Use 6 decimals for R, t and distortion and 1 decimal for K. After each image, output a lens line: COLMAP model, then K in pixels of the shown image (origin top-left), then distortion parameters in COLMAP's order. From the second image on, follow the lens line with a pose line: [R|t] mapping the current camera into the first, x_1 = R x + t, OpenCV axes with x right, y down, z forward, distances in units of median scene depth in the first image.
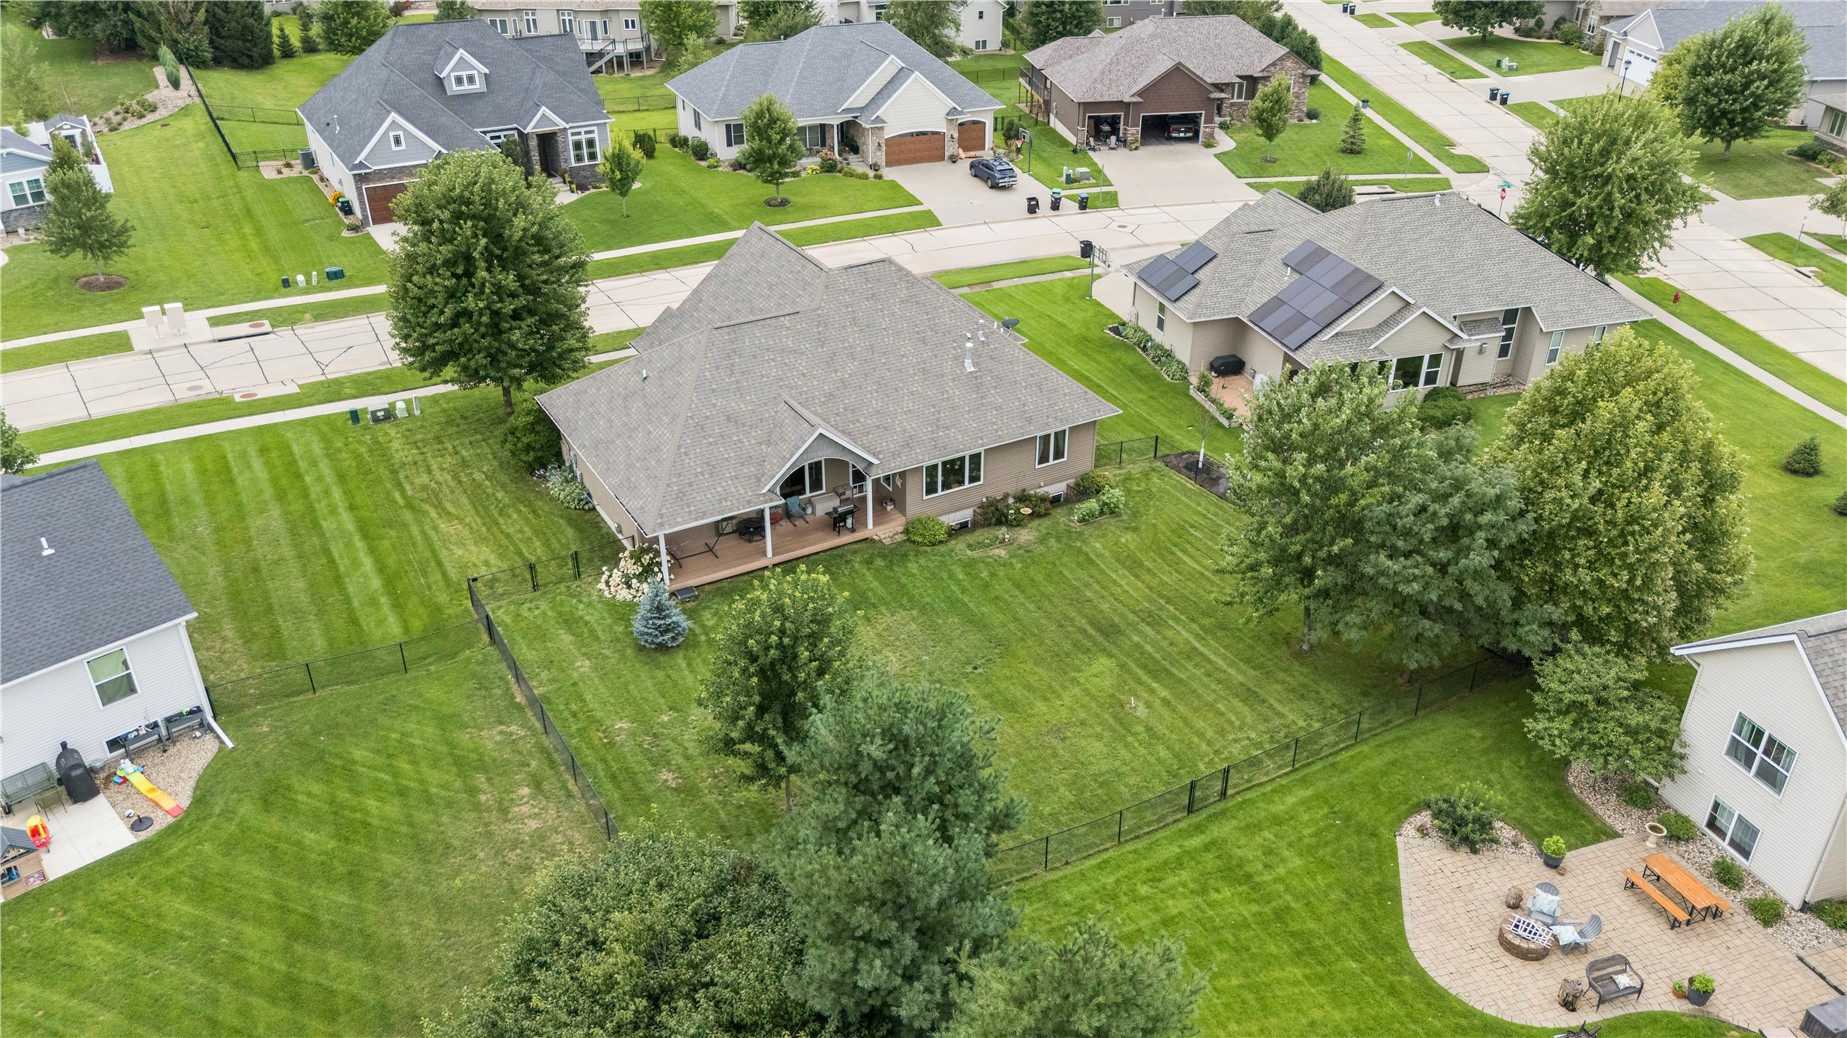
lens RADIAL K [[1370.9, 0, 924.7], [0, 1370.9, 492.6], [0, 0, 1]] dist [0.080564, -0.087447]
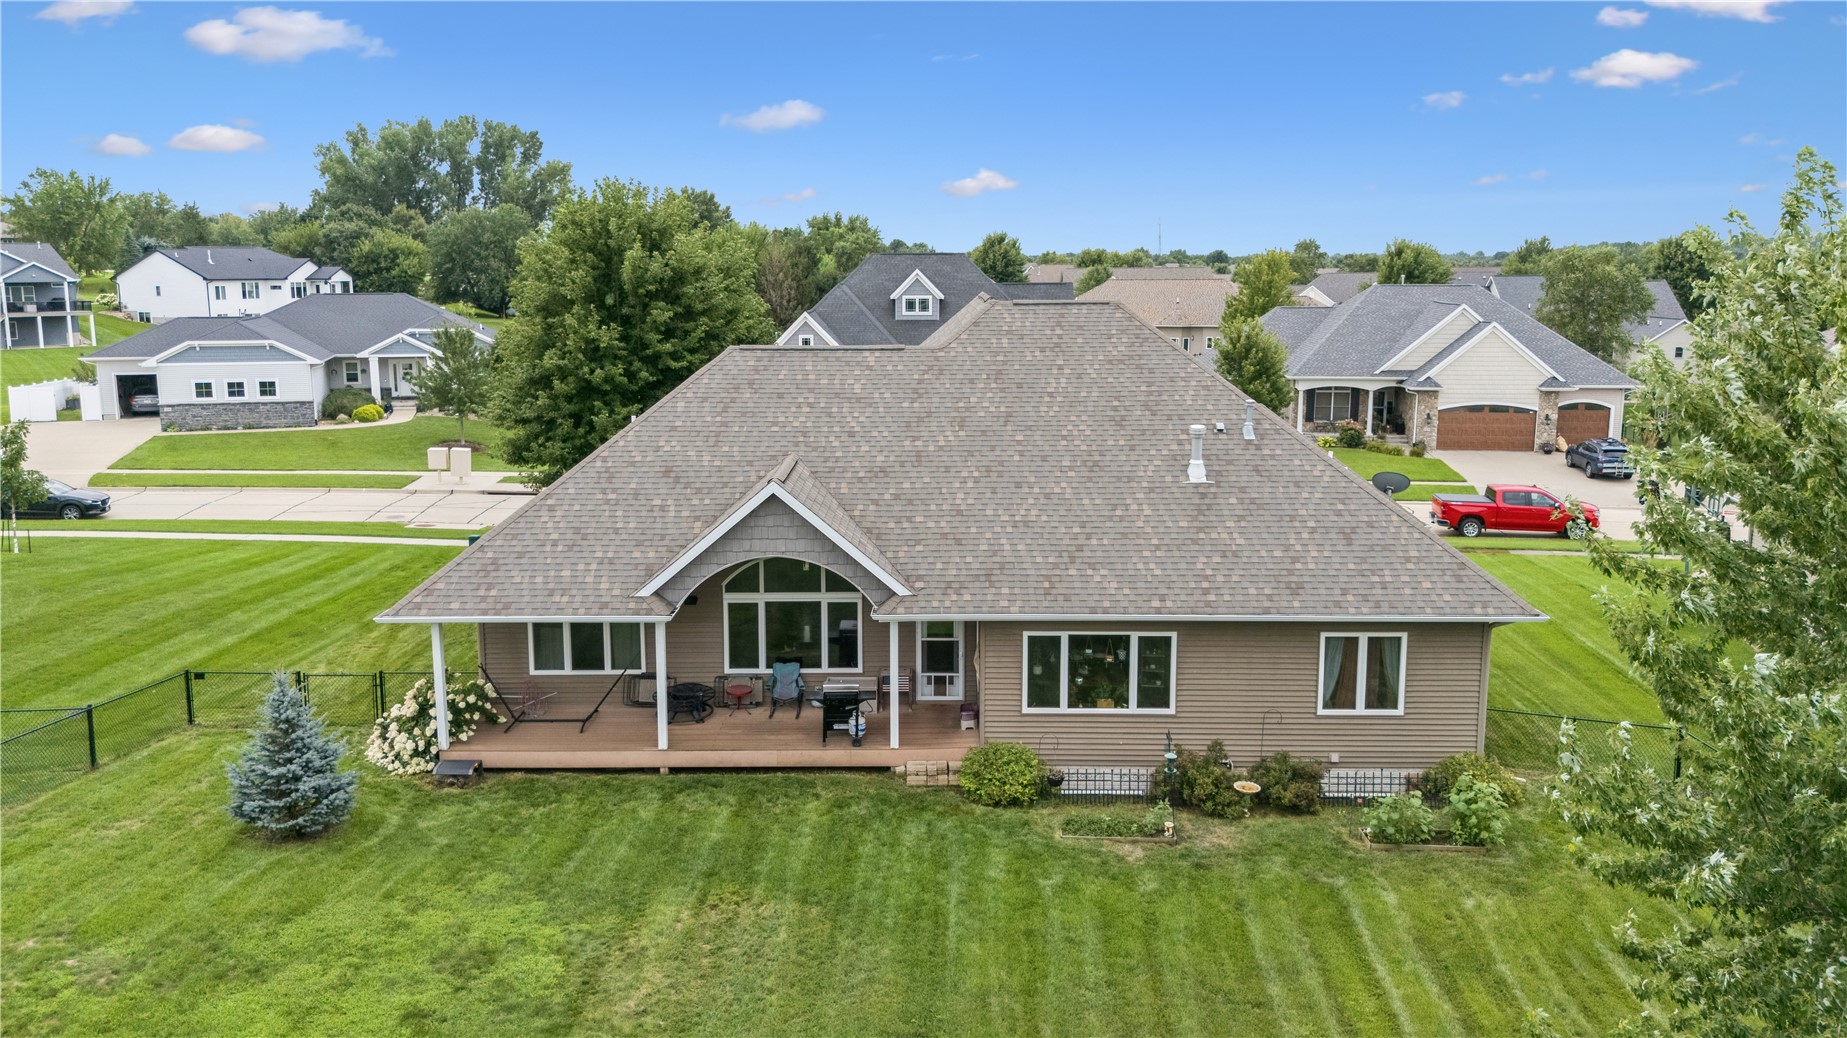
lens RADIAL K [[1370.9, 0, 924.7], [0, 1370.9, 492.6], [0, 0, 1]] dist [0.080564, -0.087447]
pose [[0.861581, 0.079386, -0.501373, 0.188270], [-0.238776, 0.934984, -0.262280, 0.061924], [0.447955, 0.345691, 0.824521, 0.549456]]
